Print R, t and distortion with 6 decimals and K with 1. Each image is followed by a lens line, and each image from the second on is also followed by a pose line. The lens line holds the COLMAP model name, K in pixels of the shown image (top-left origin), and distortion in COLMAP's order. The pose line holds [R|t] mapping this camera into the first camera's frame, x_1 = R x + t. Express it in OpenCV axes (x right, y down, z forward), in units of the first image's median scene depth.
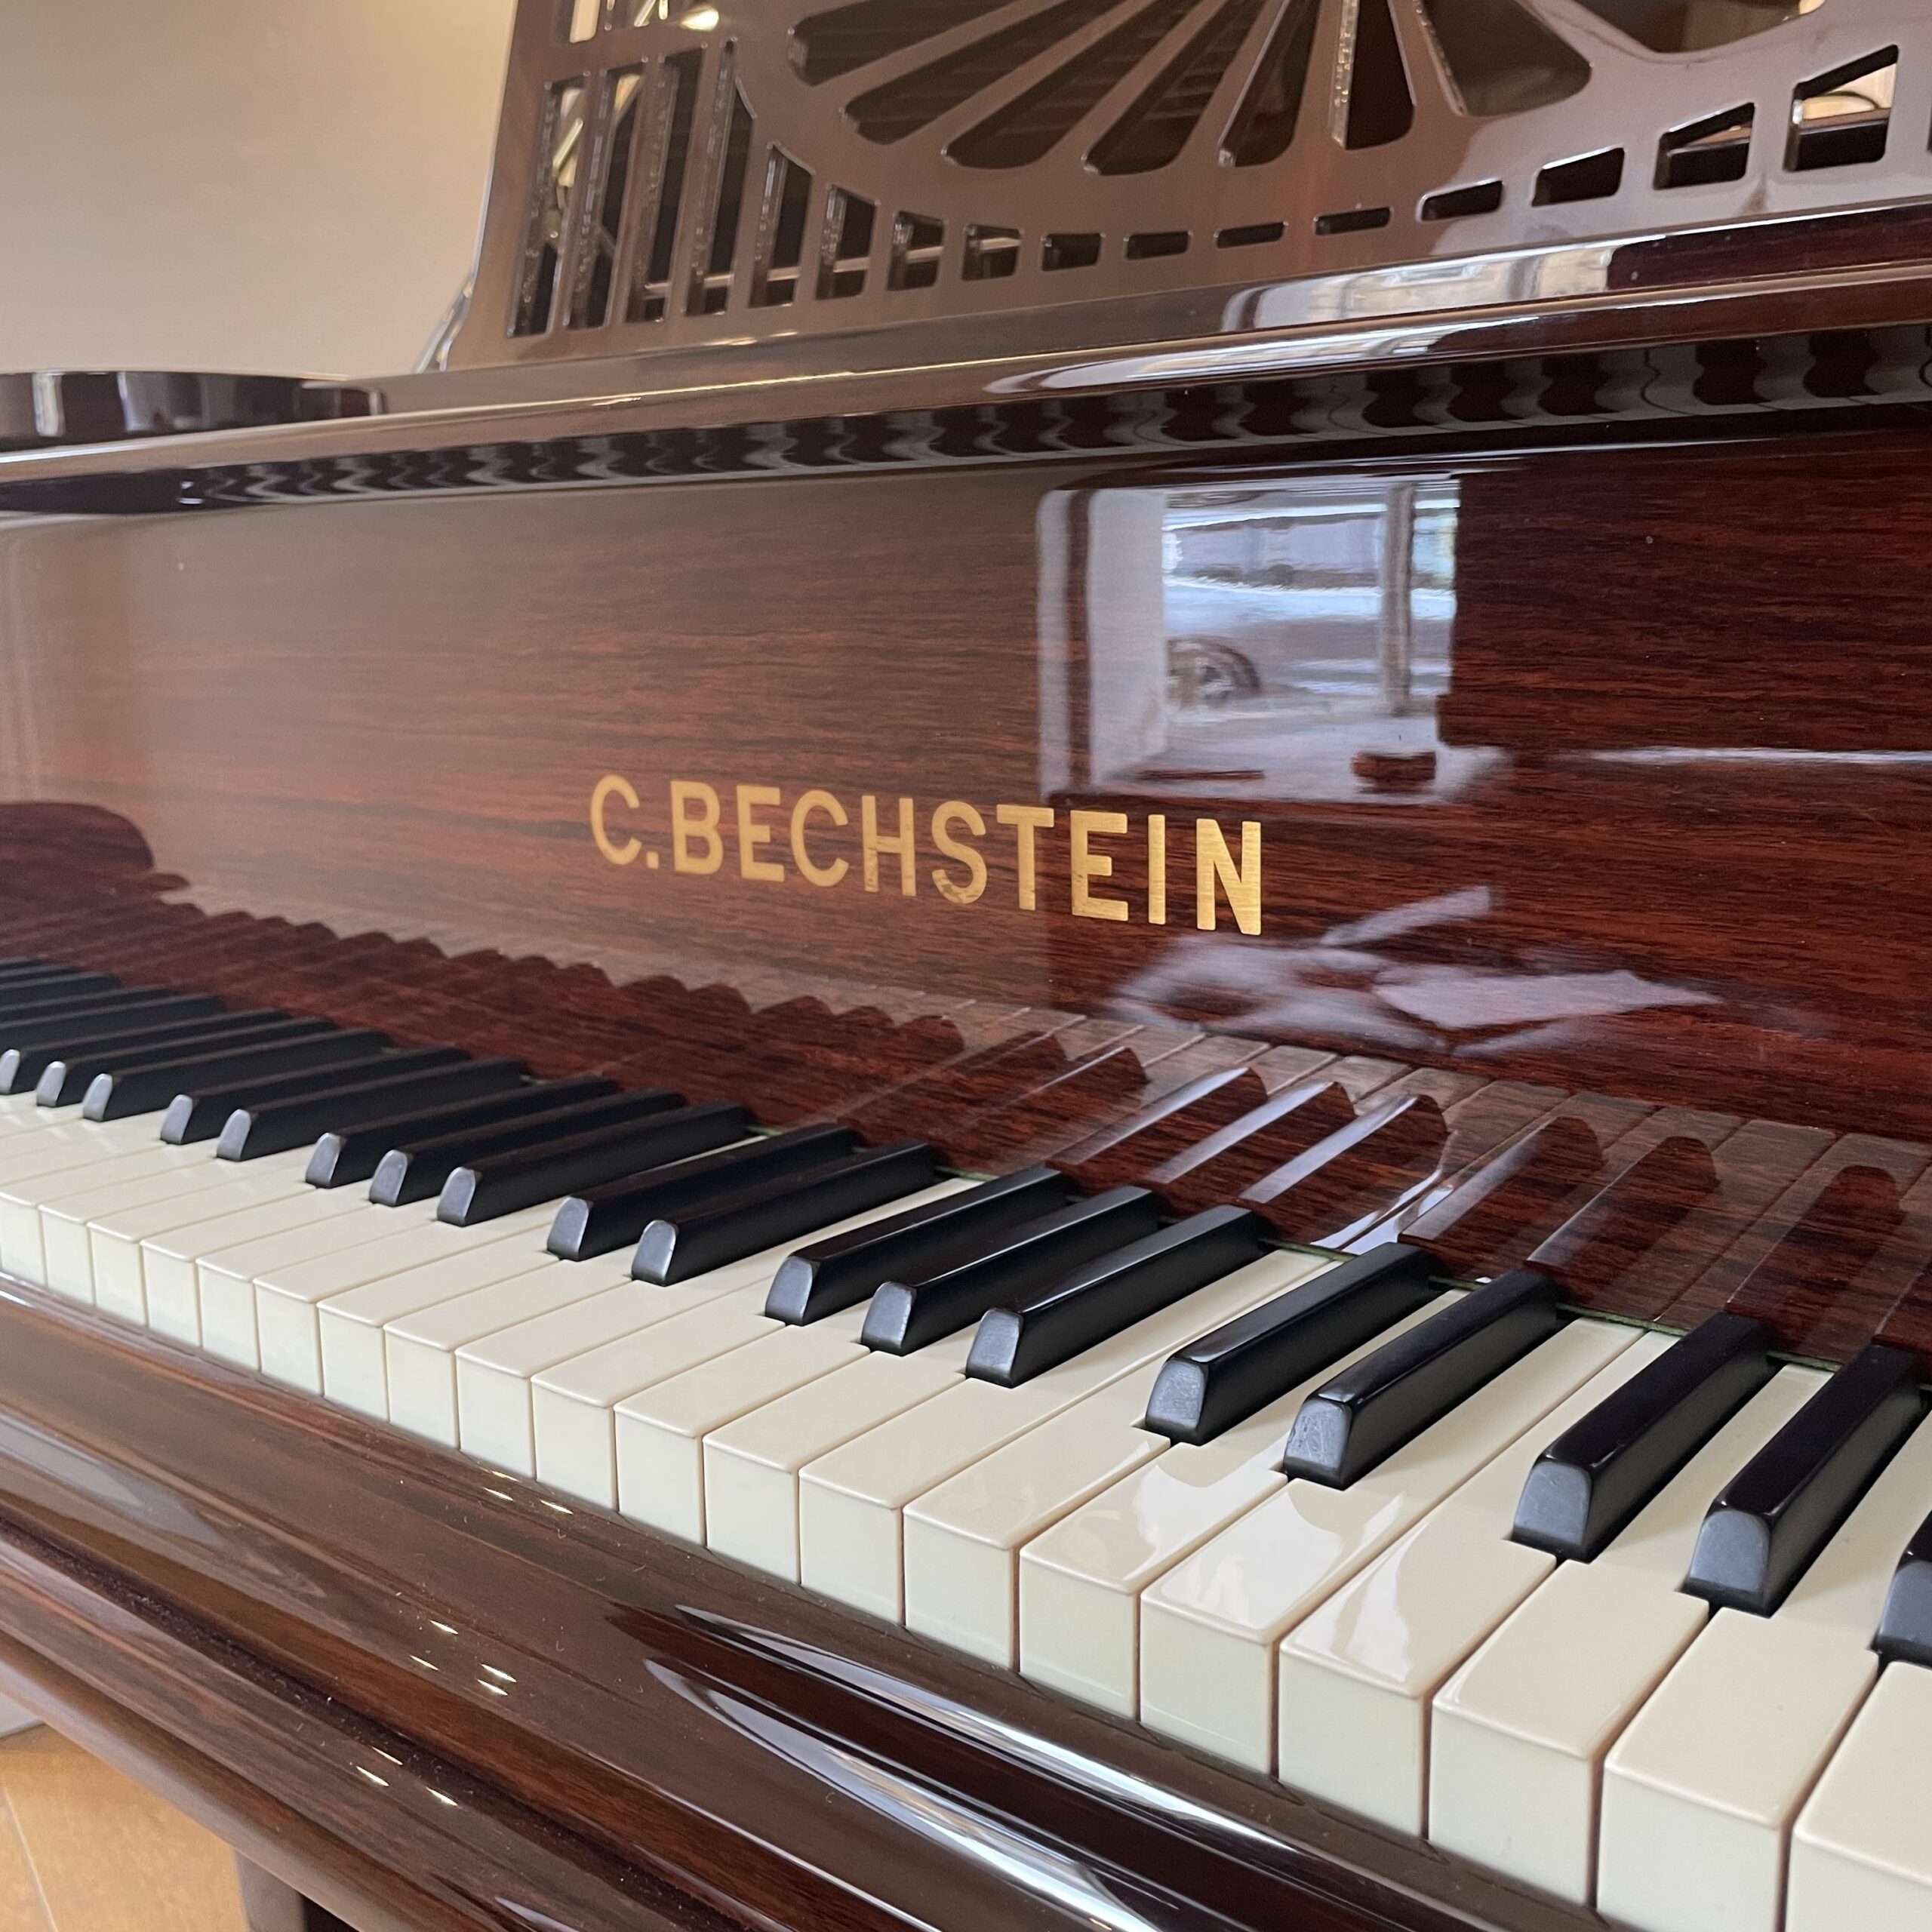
lens RADIAL K [[1919.9, 0, 961.2], [0, 1919.9, 958.0], [0, 0, 1]] dist [0.003089, 0.000000]
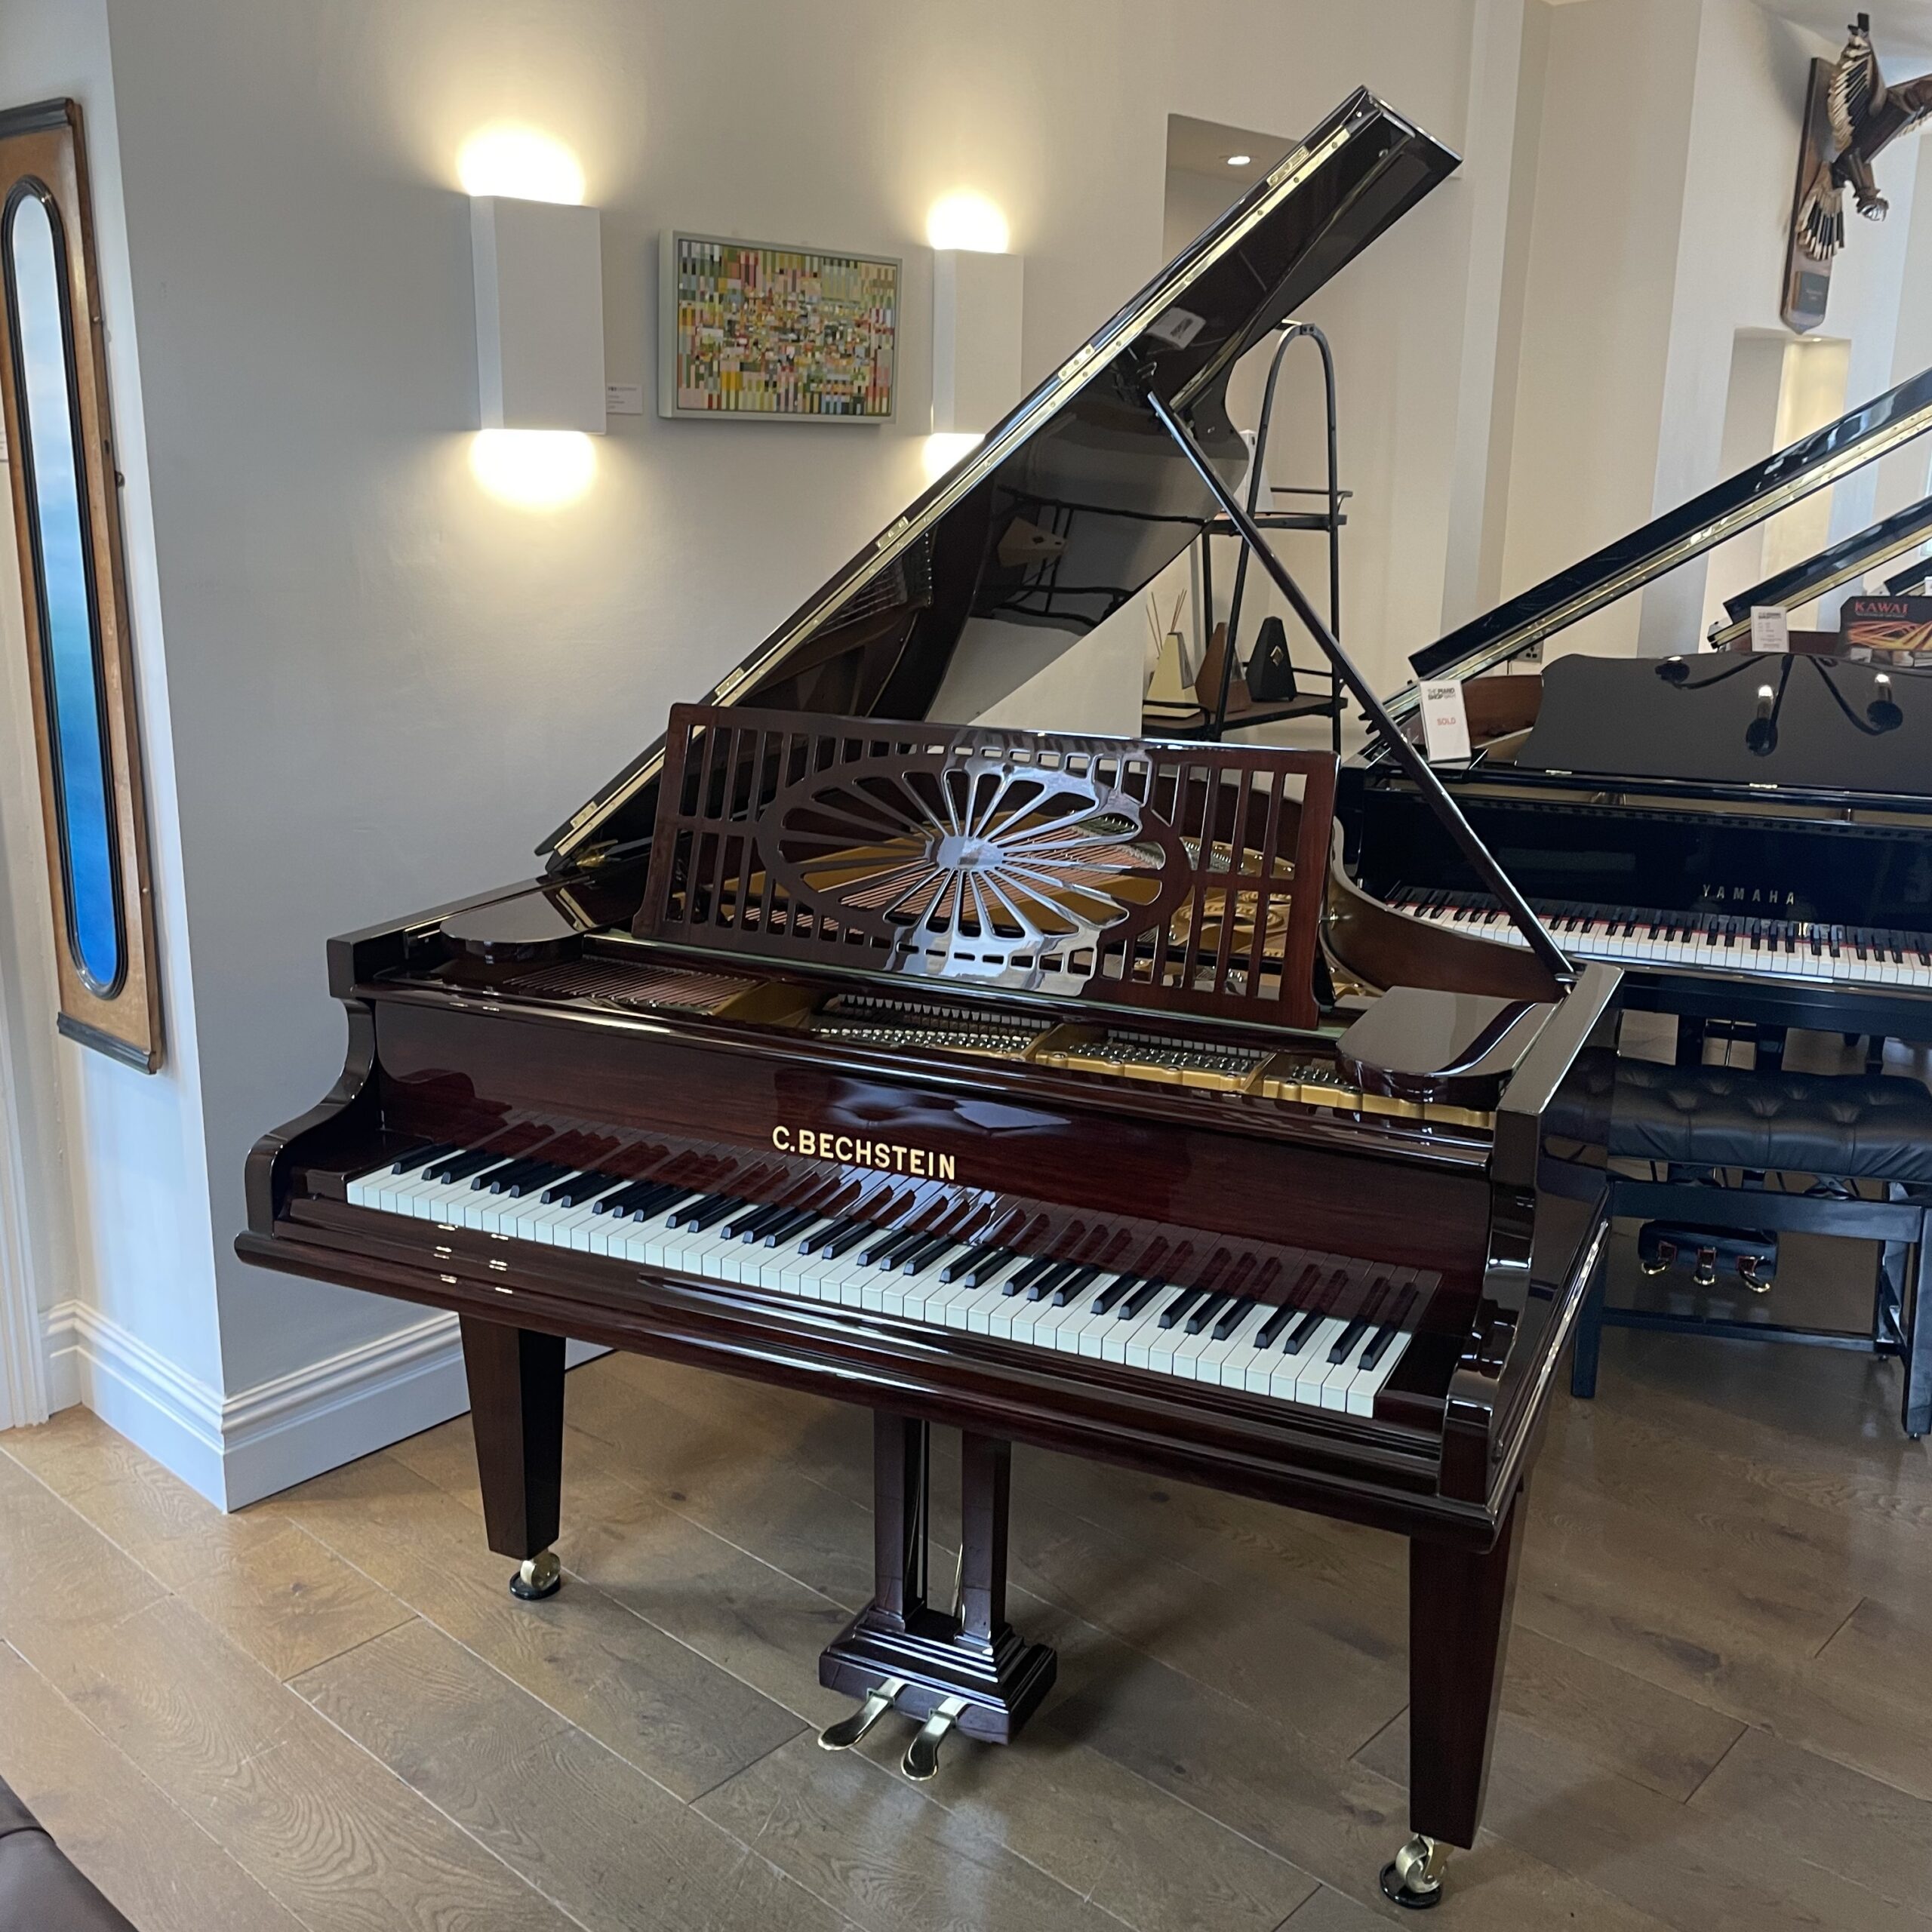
lens RADIAL K [[1919.9, 0, 969.2], [0, 1919.9, 966.9], [0, 0, 1]] dist [0.003089, 0.000000]
pose [[0.969314, -0.023743, 0.244676, -0.843728], [0.007949, 0.997831, 0.065339, -0.746163], [-0.245697, -0.061389, 0.967401, -3.149521]]
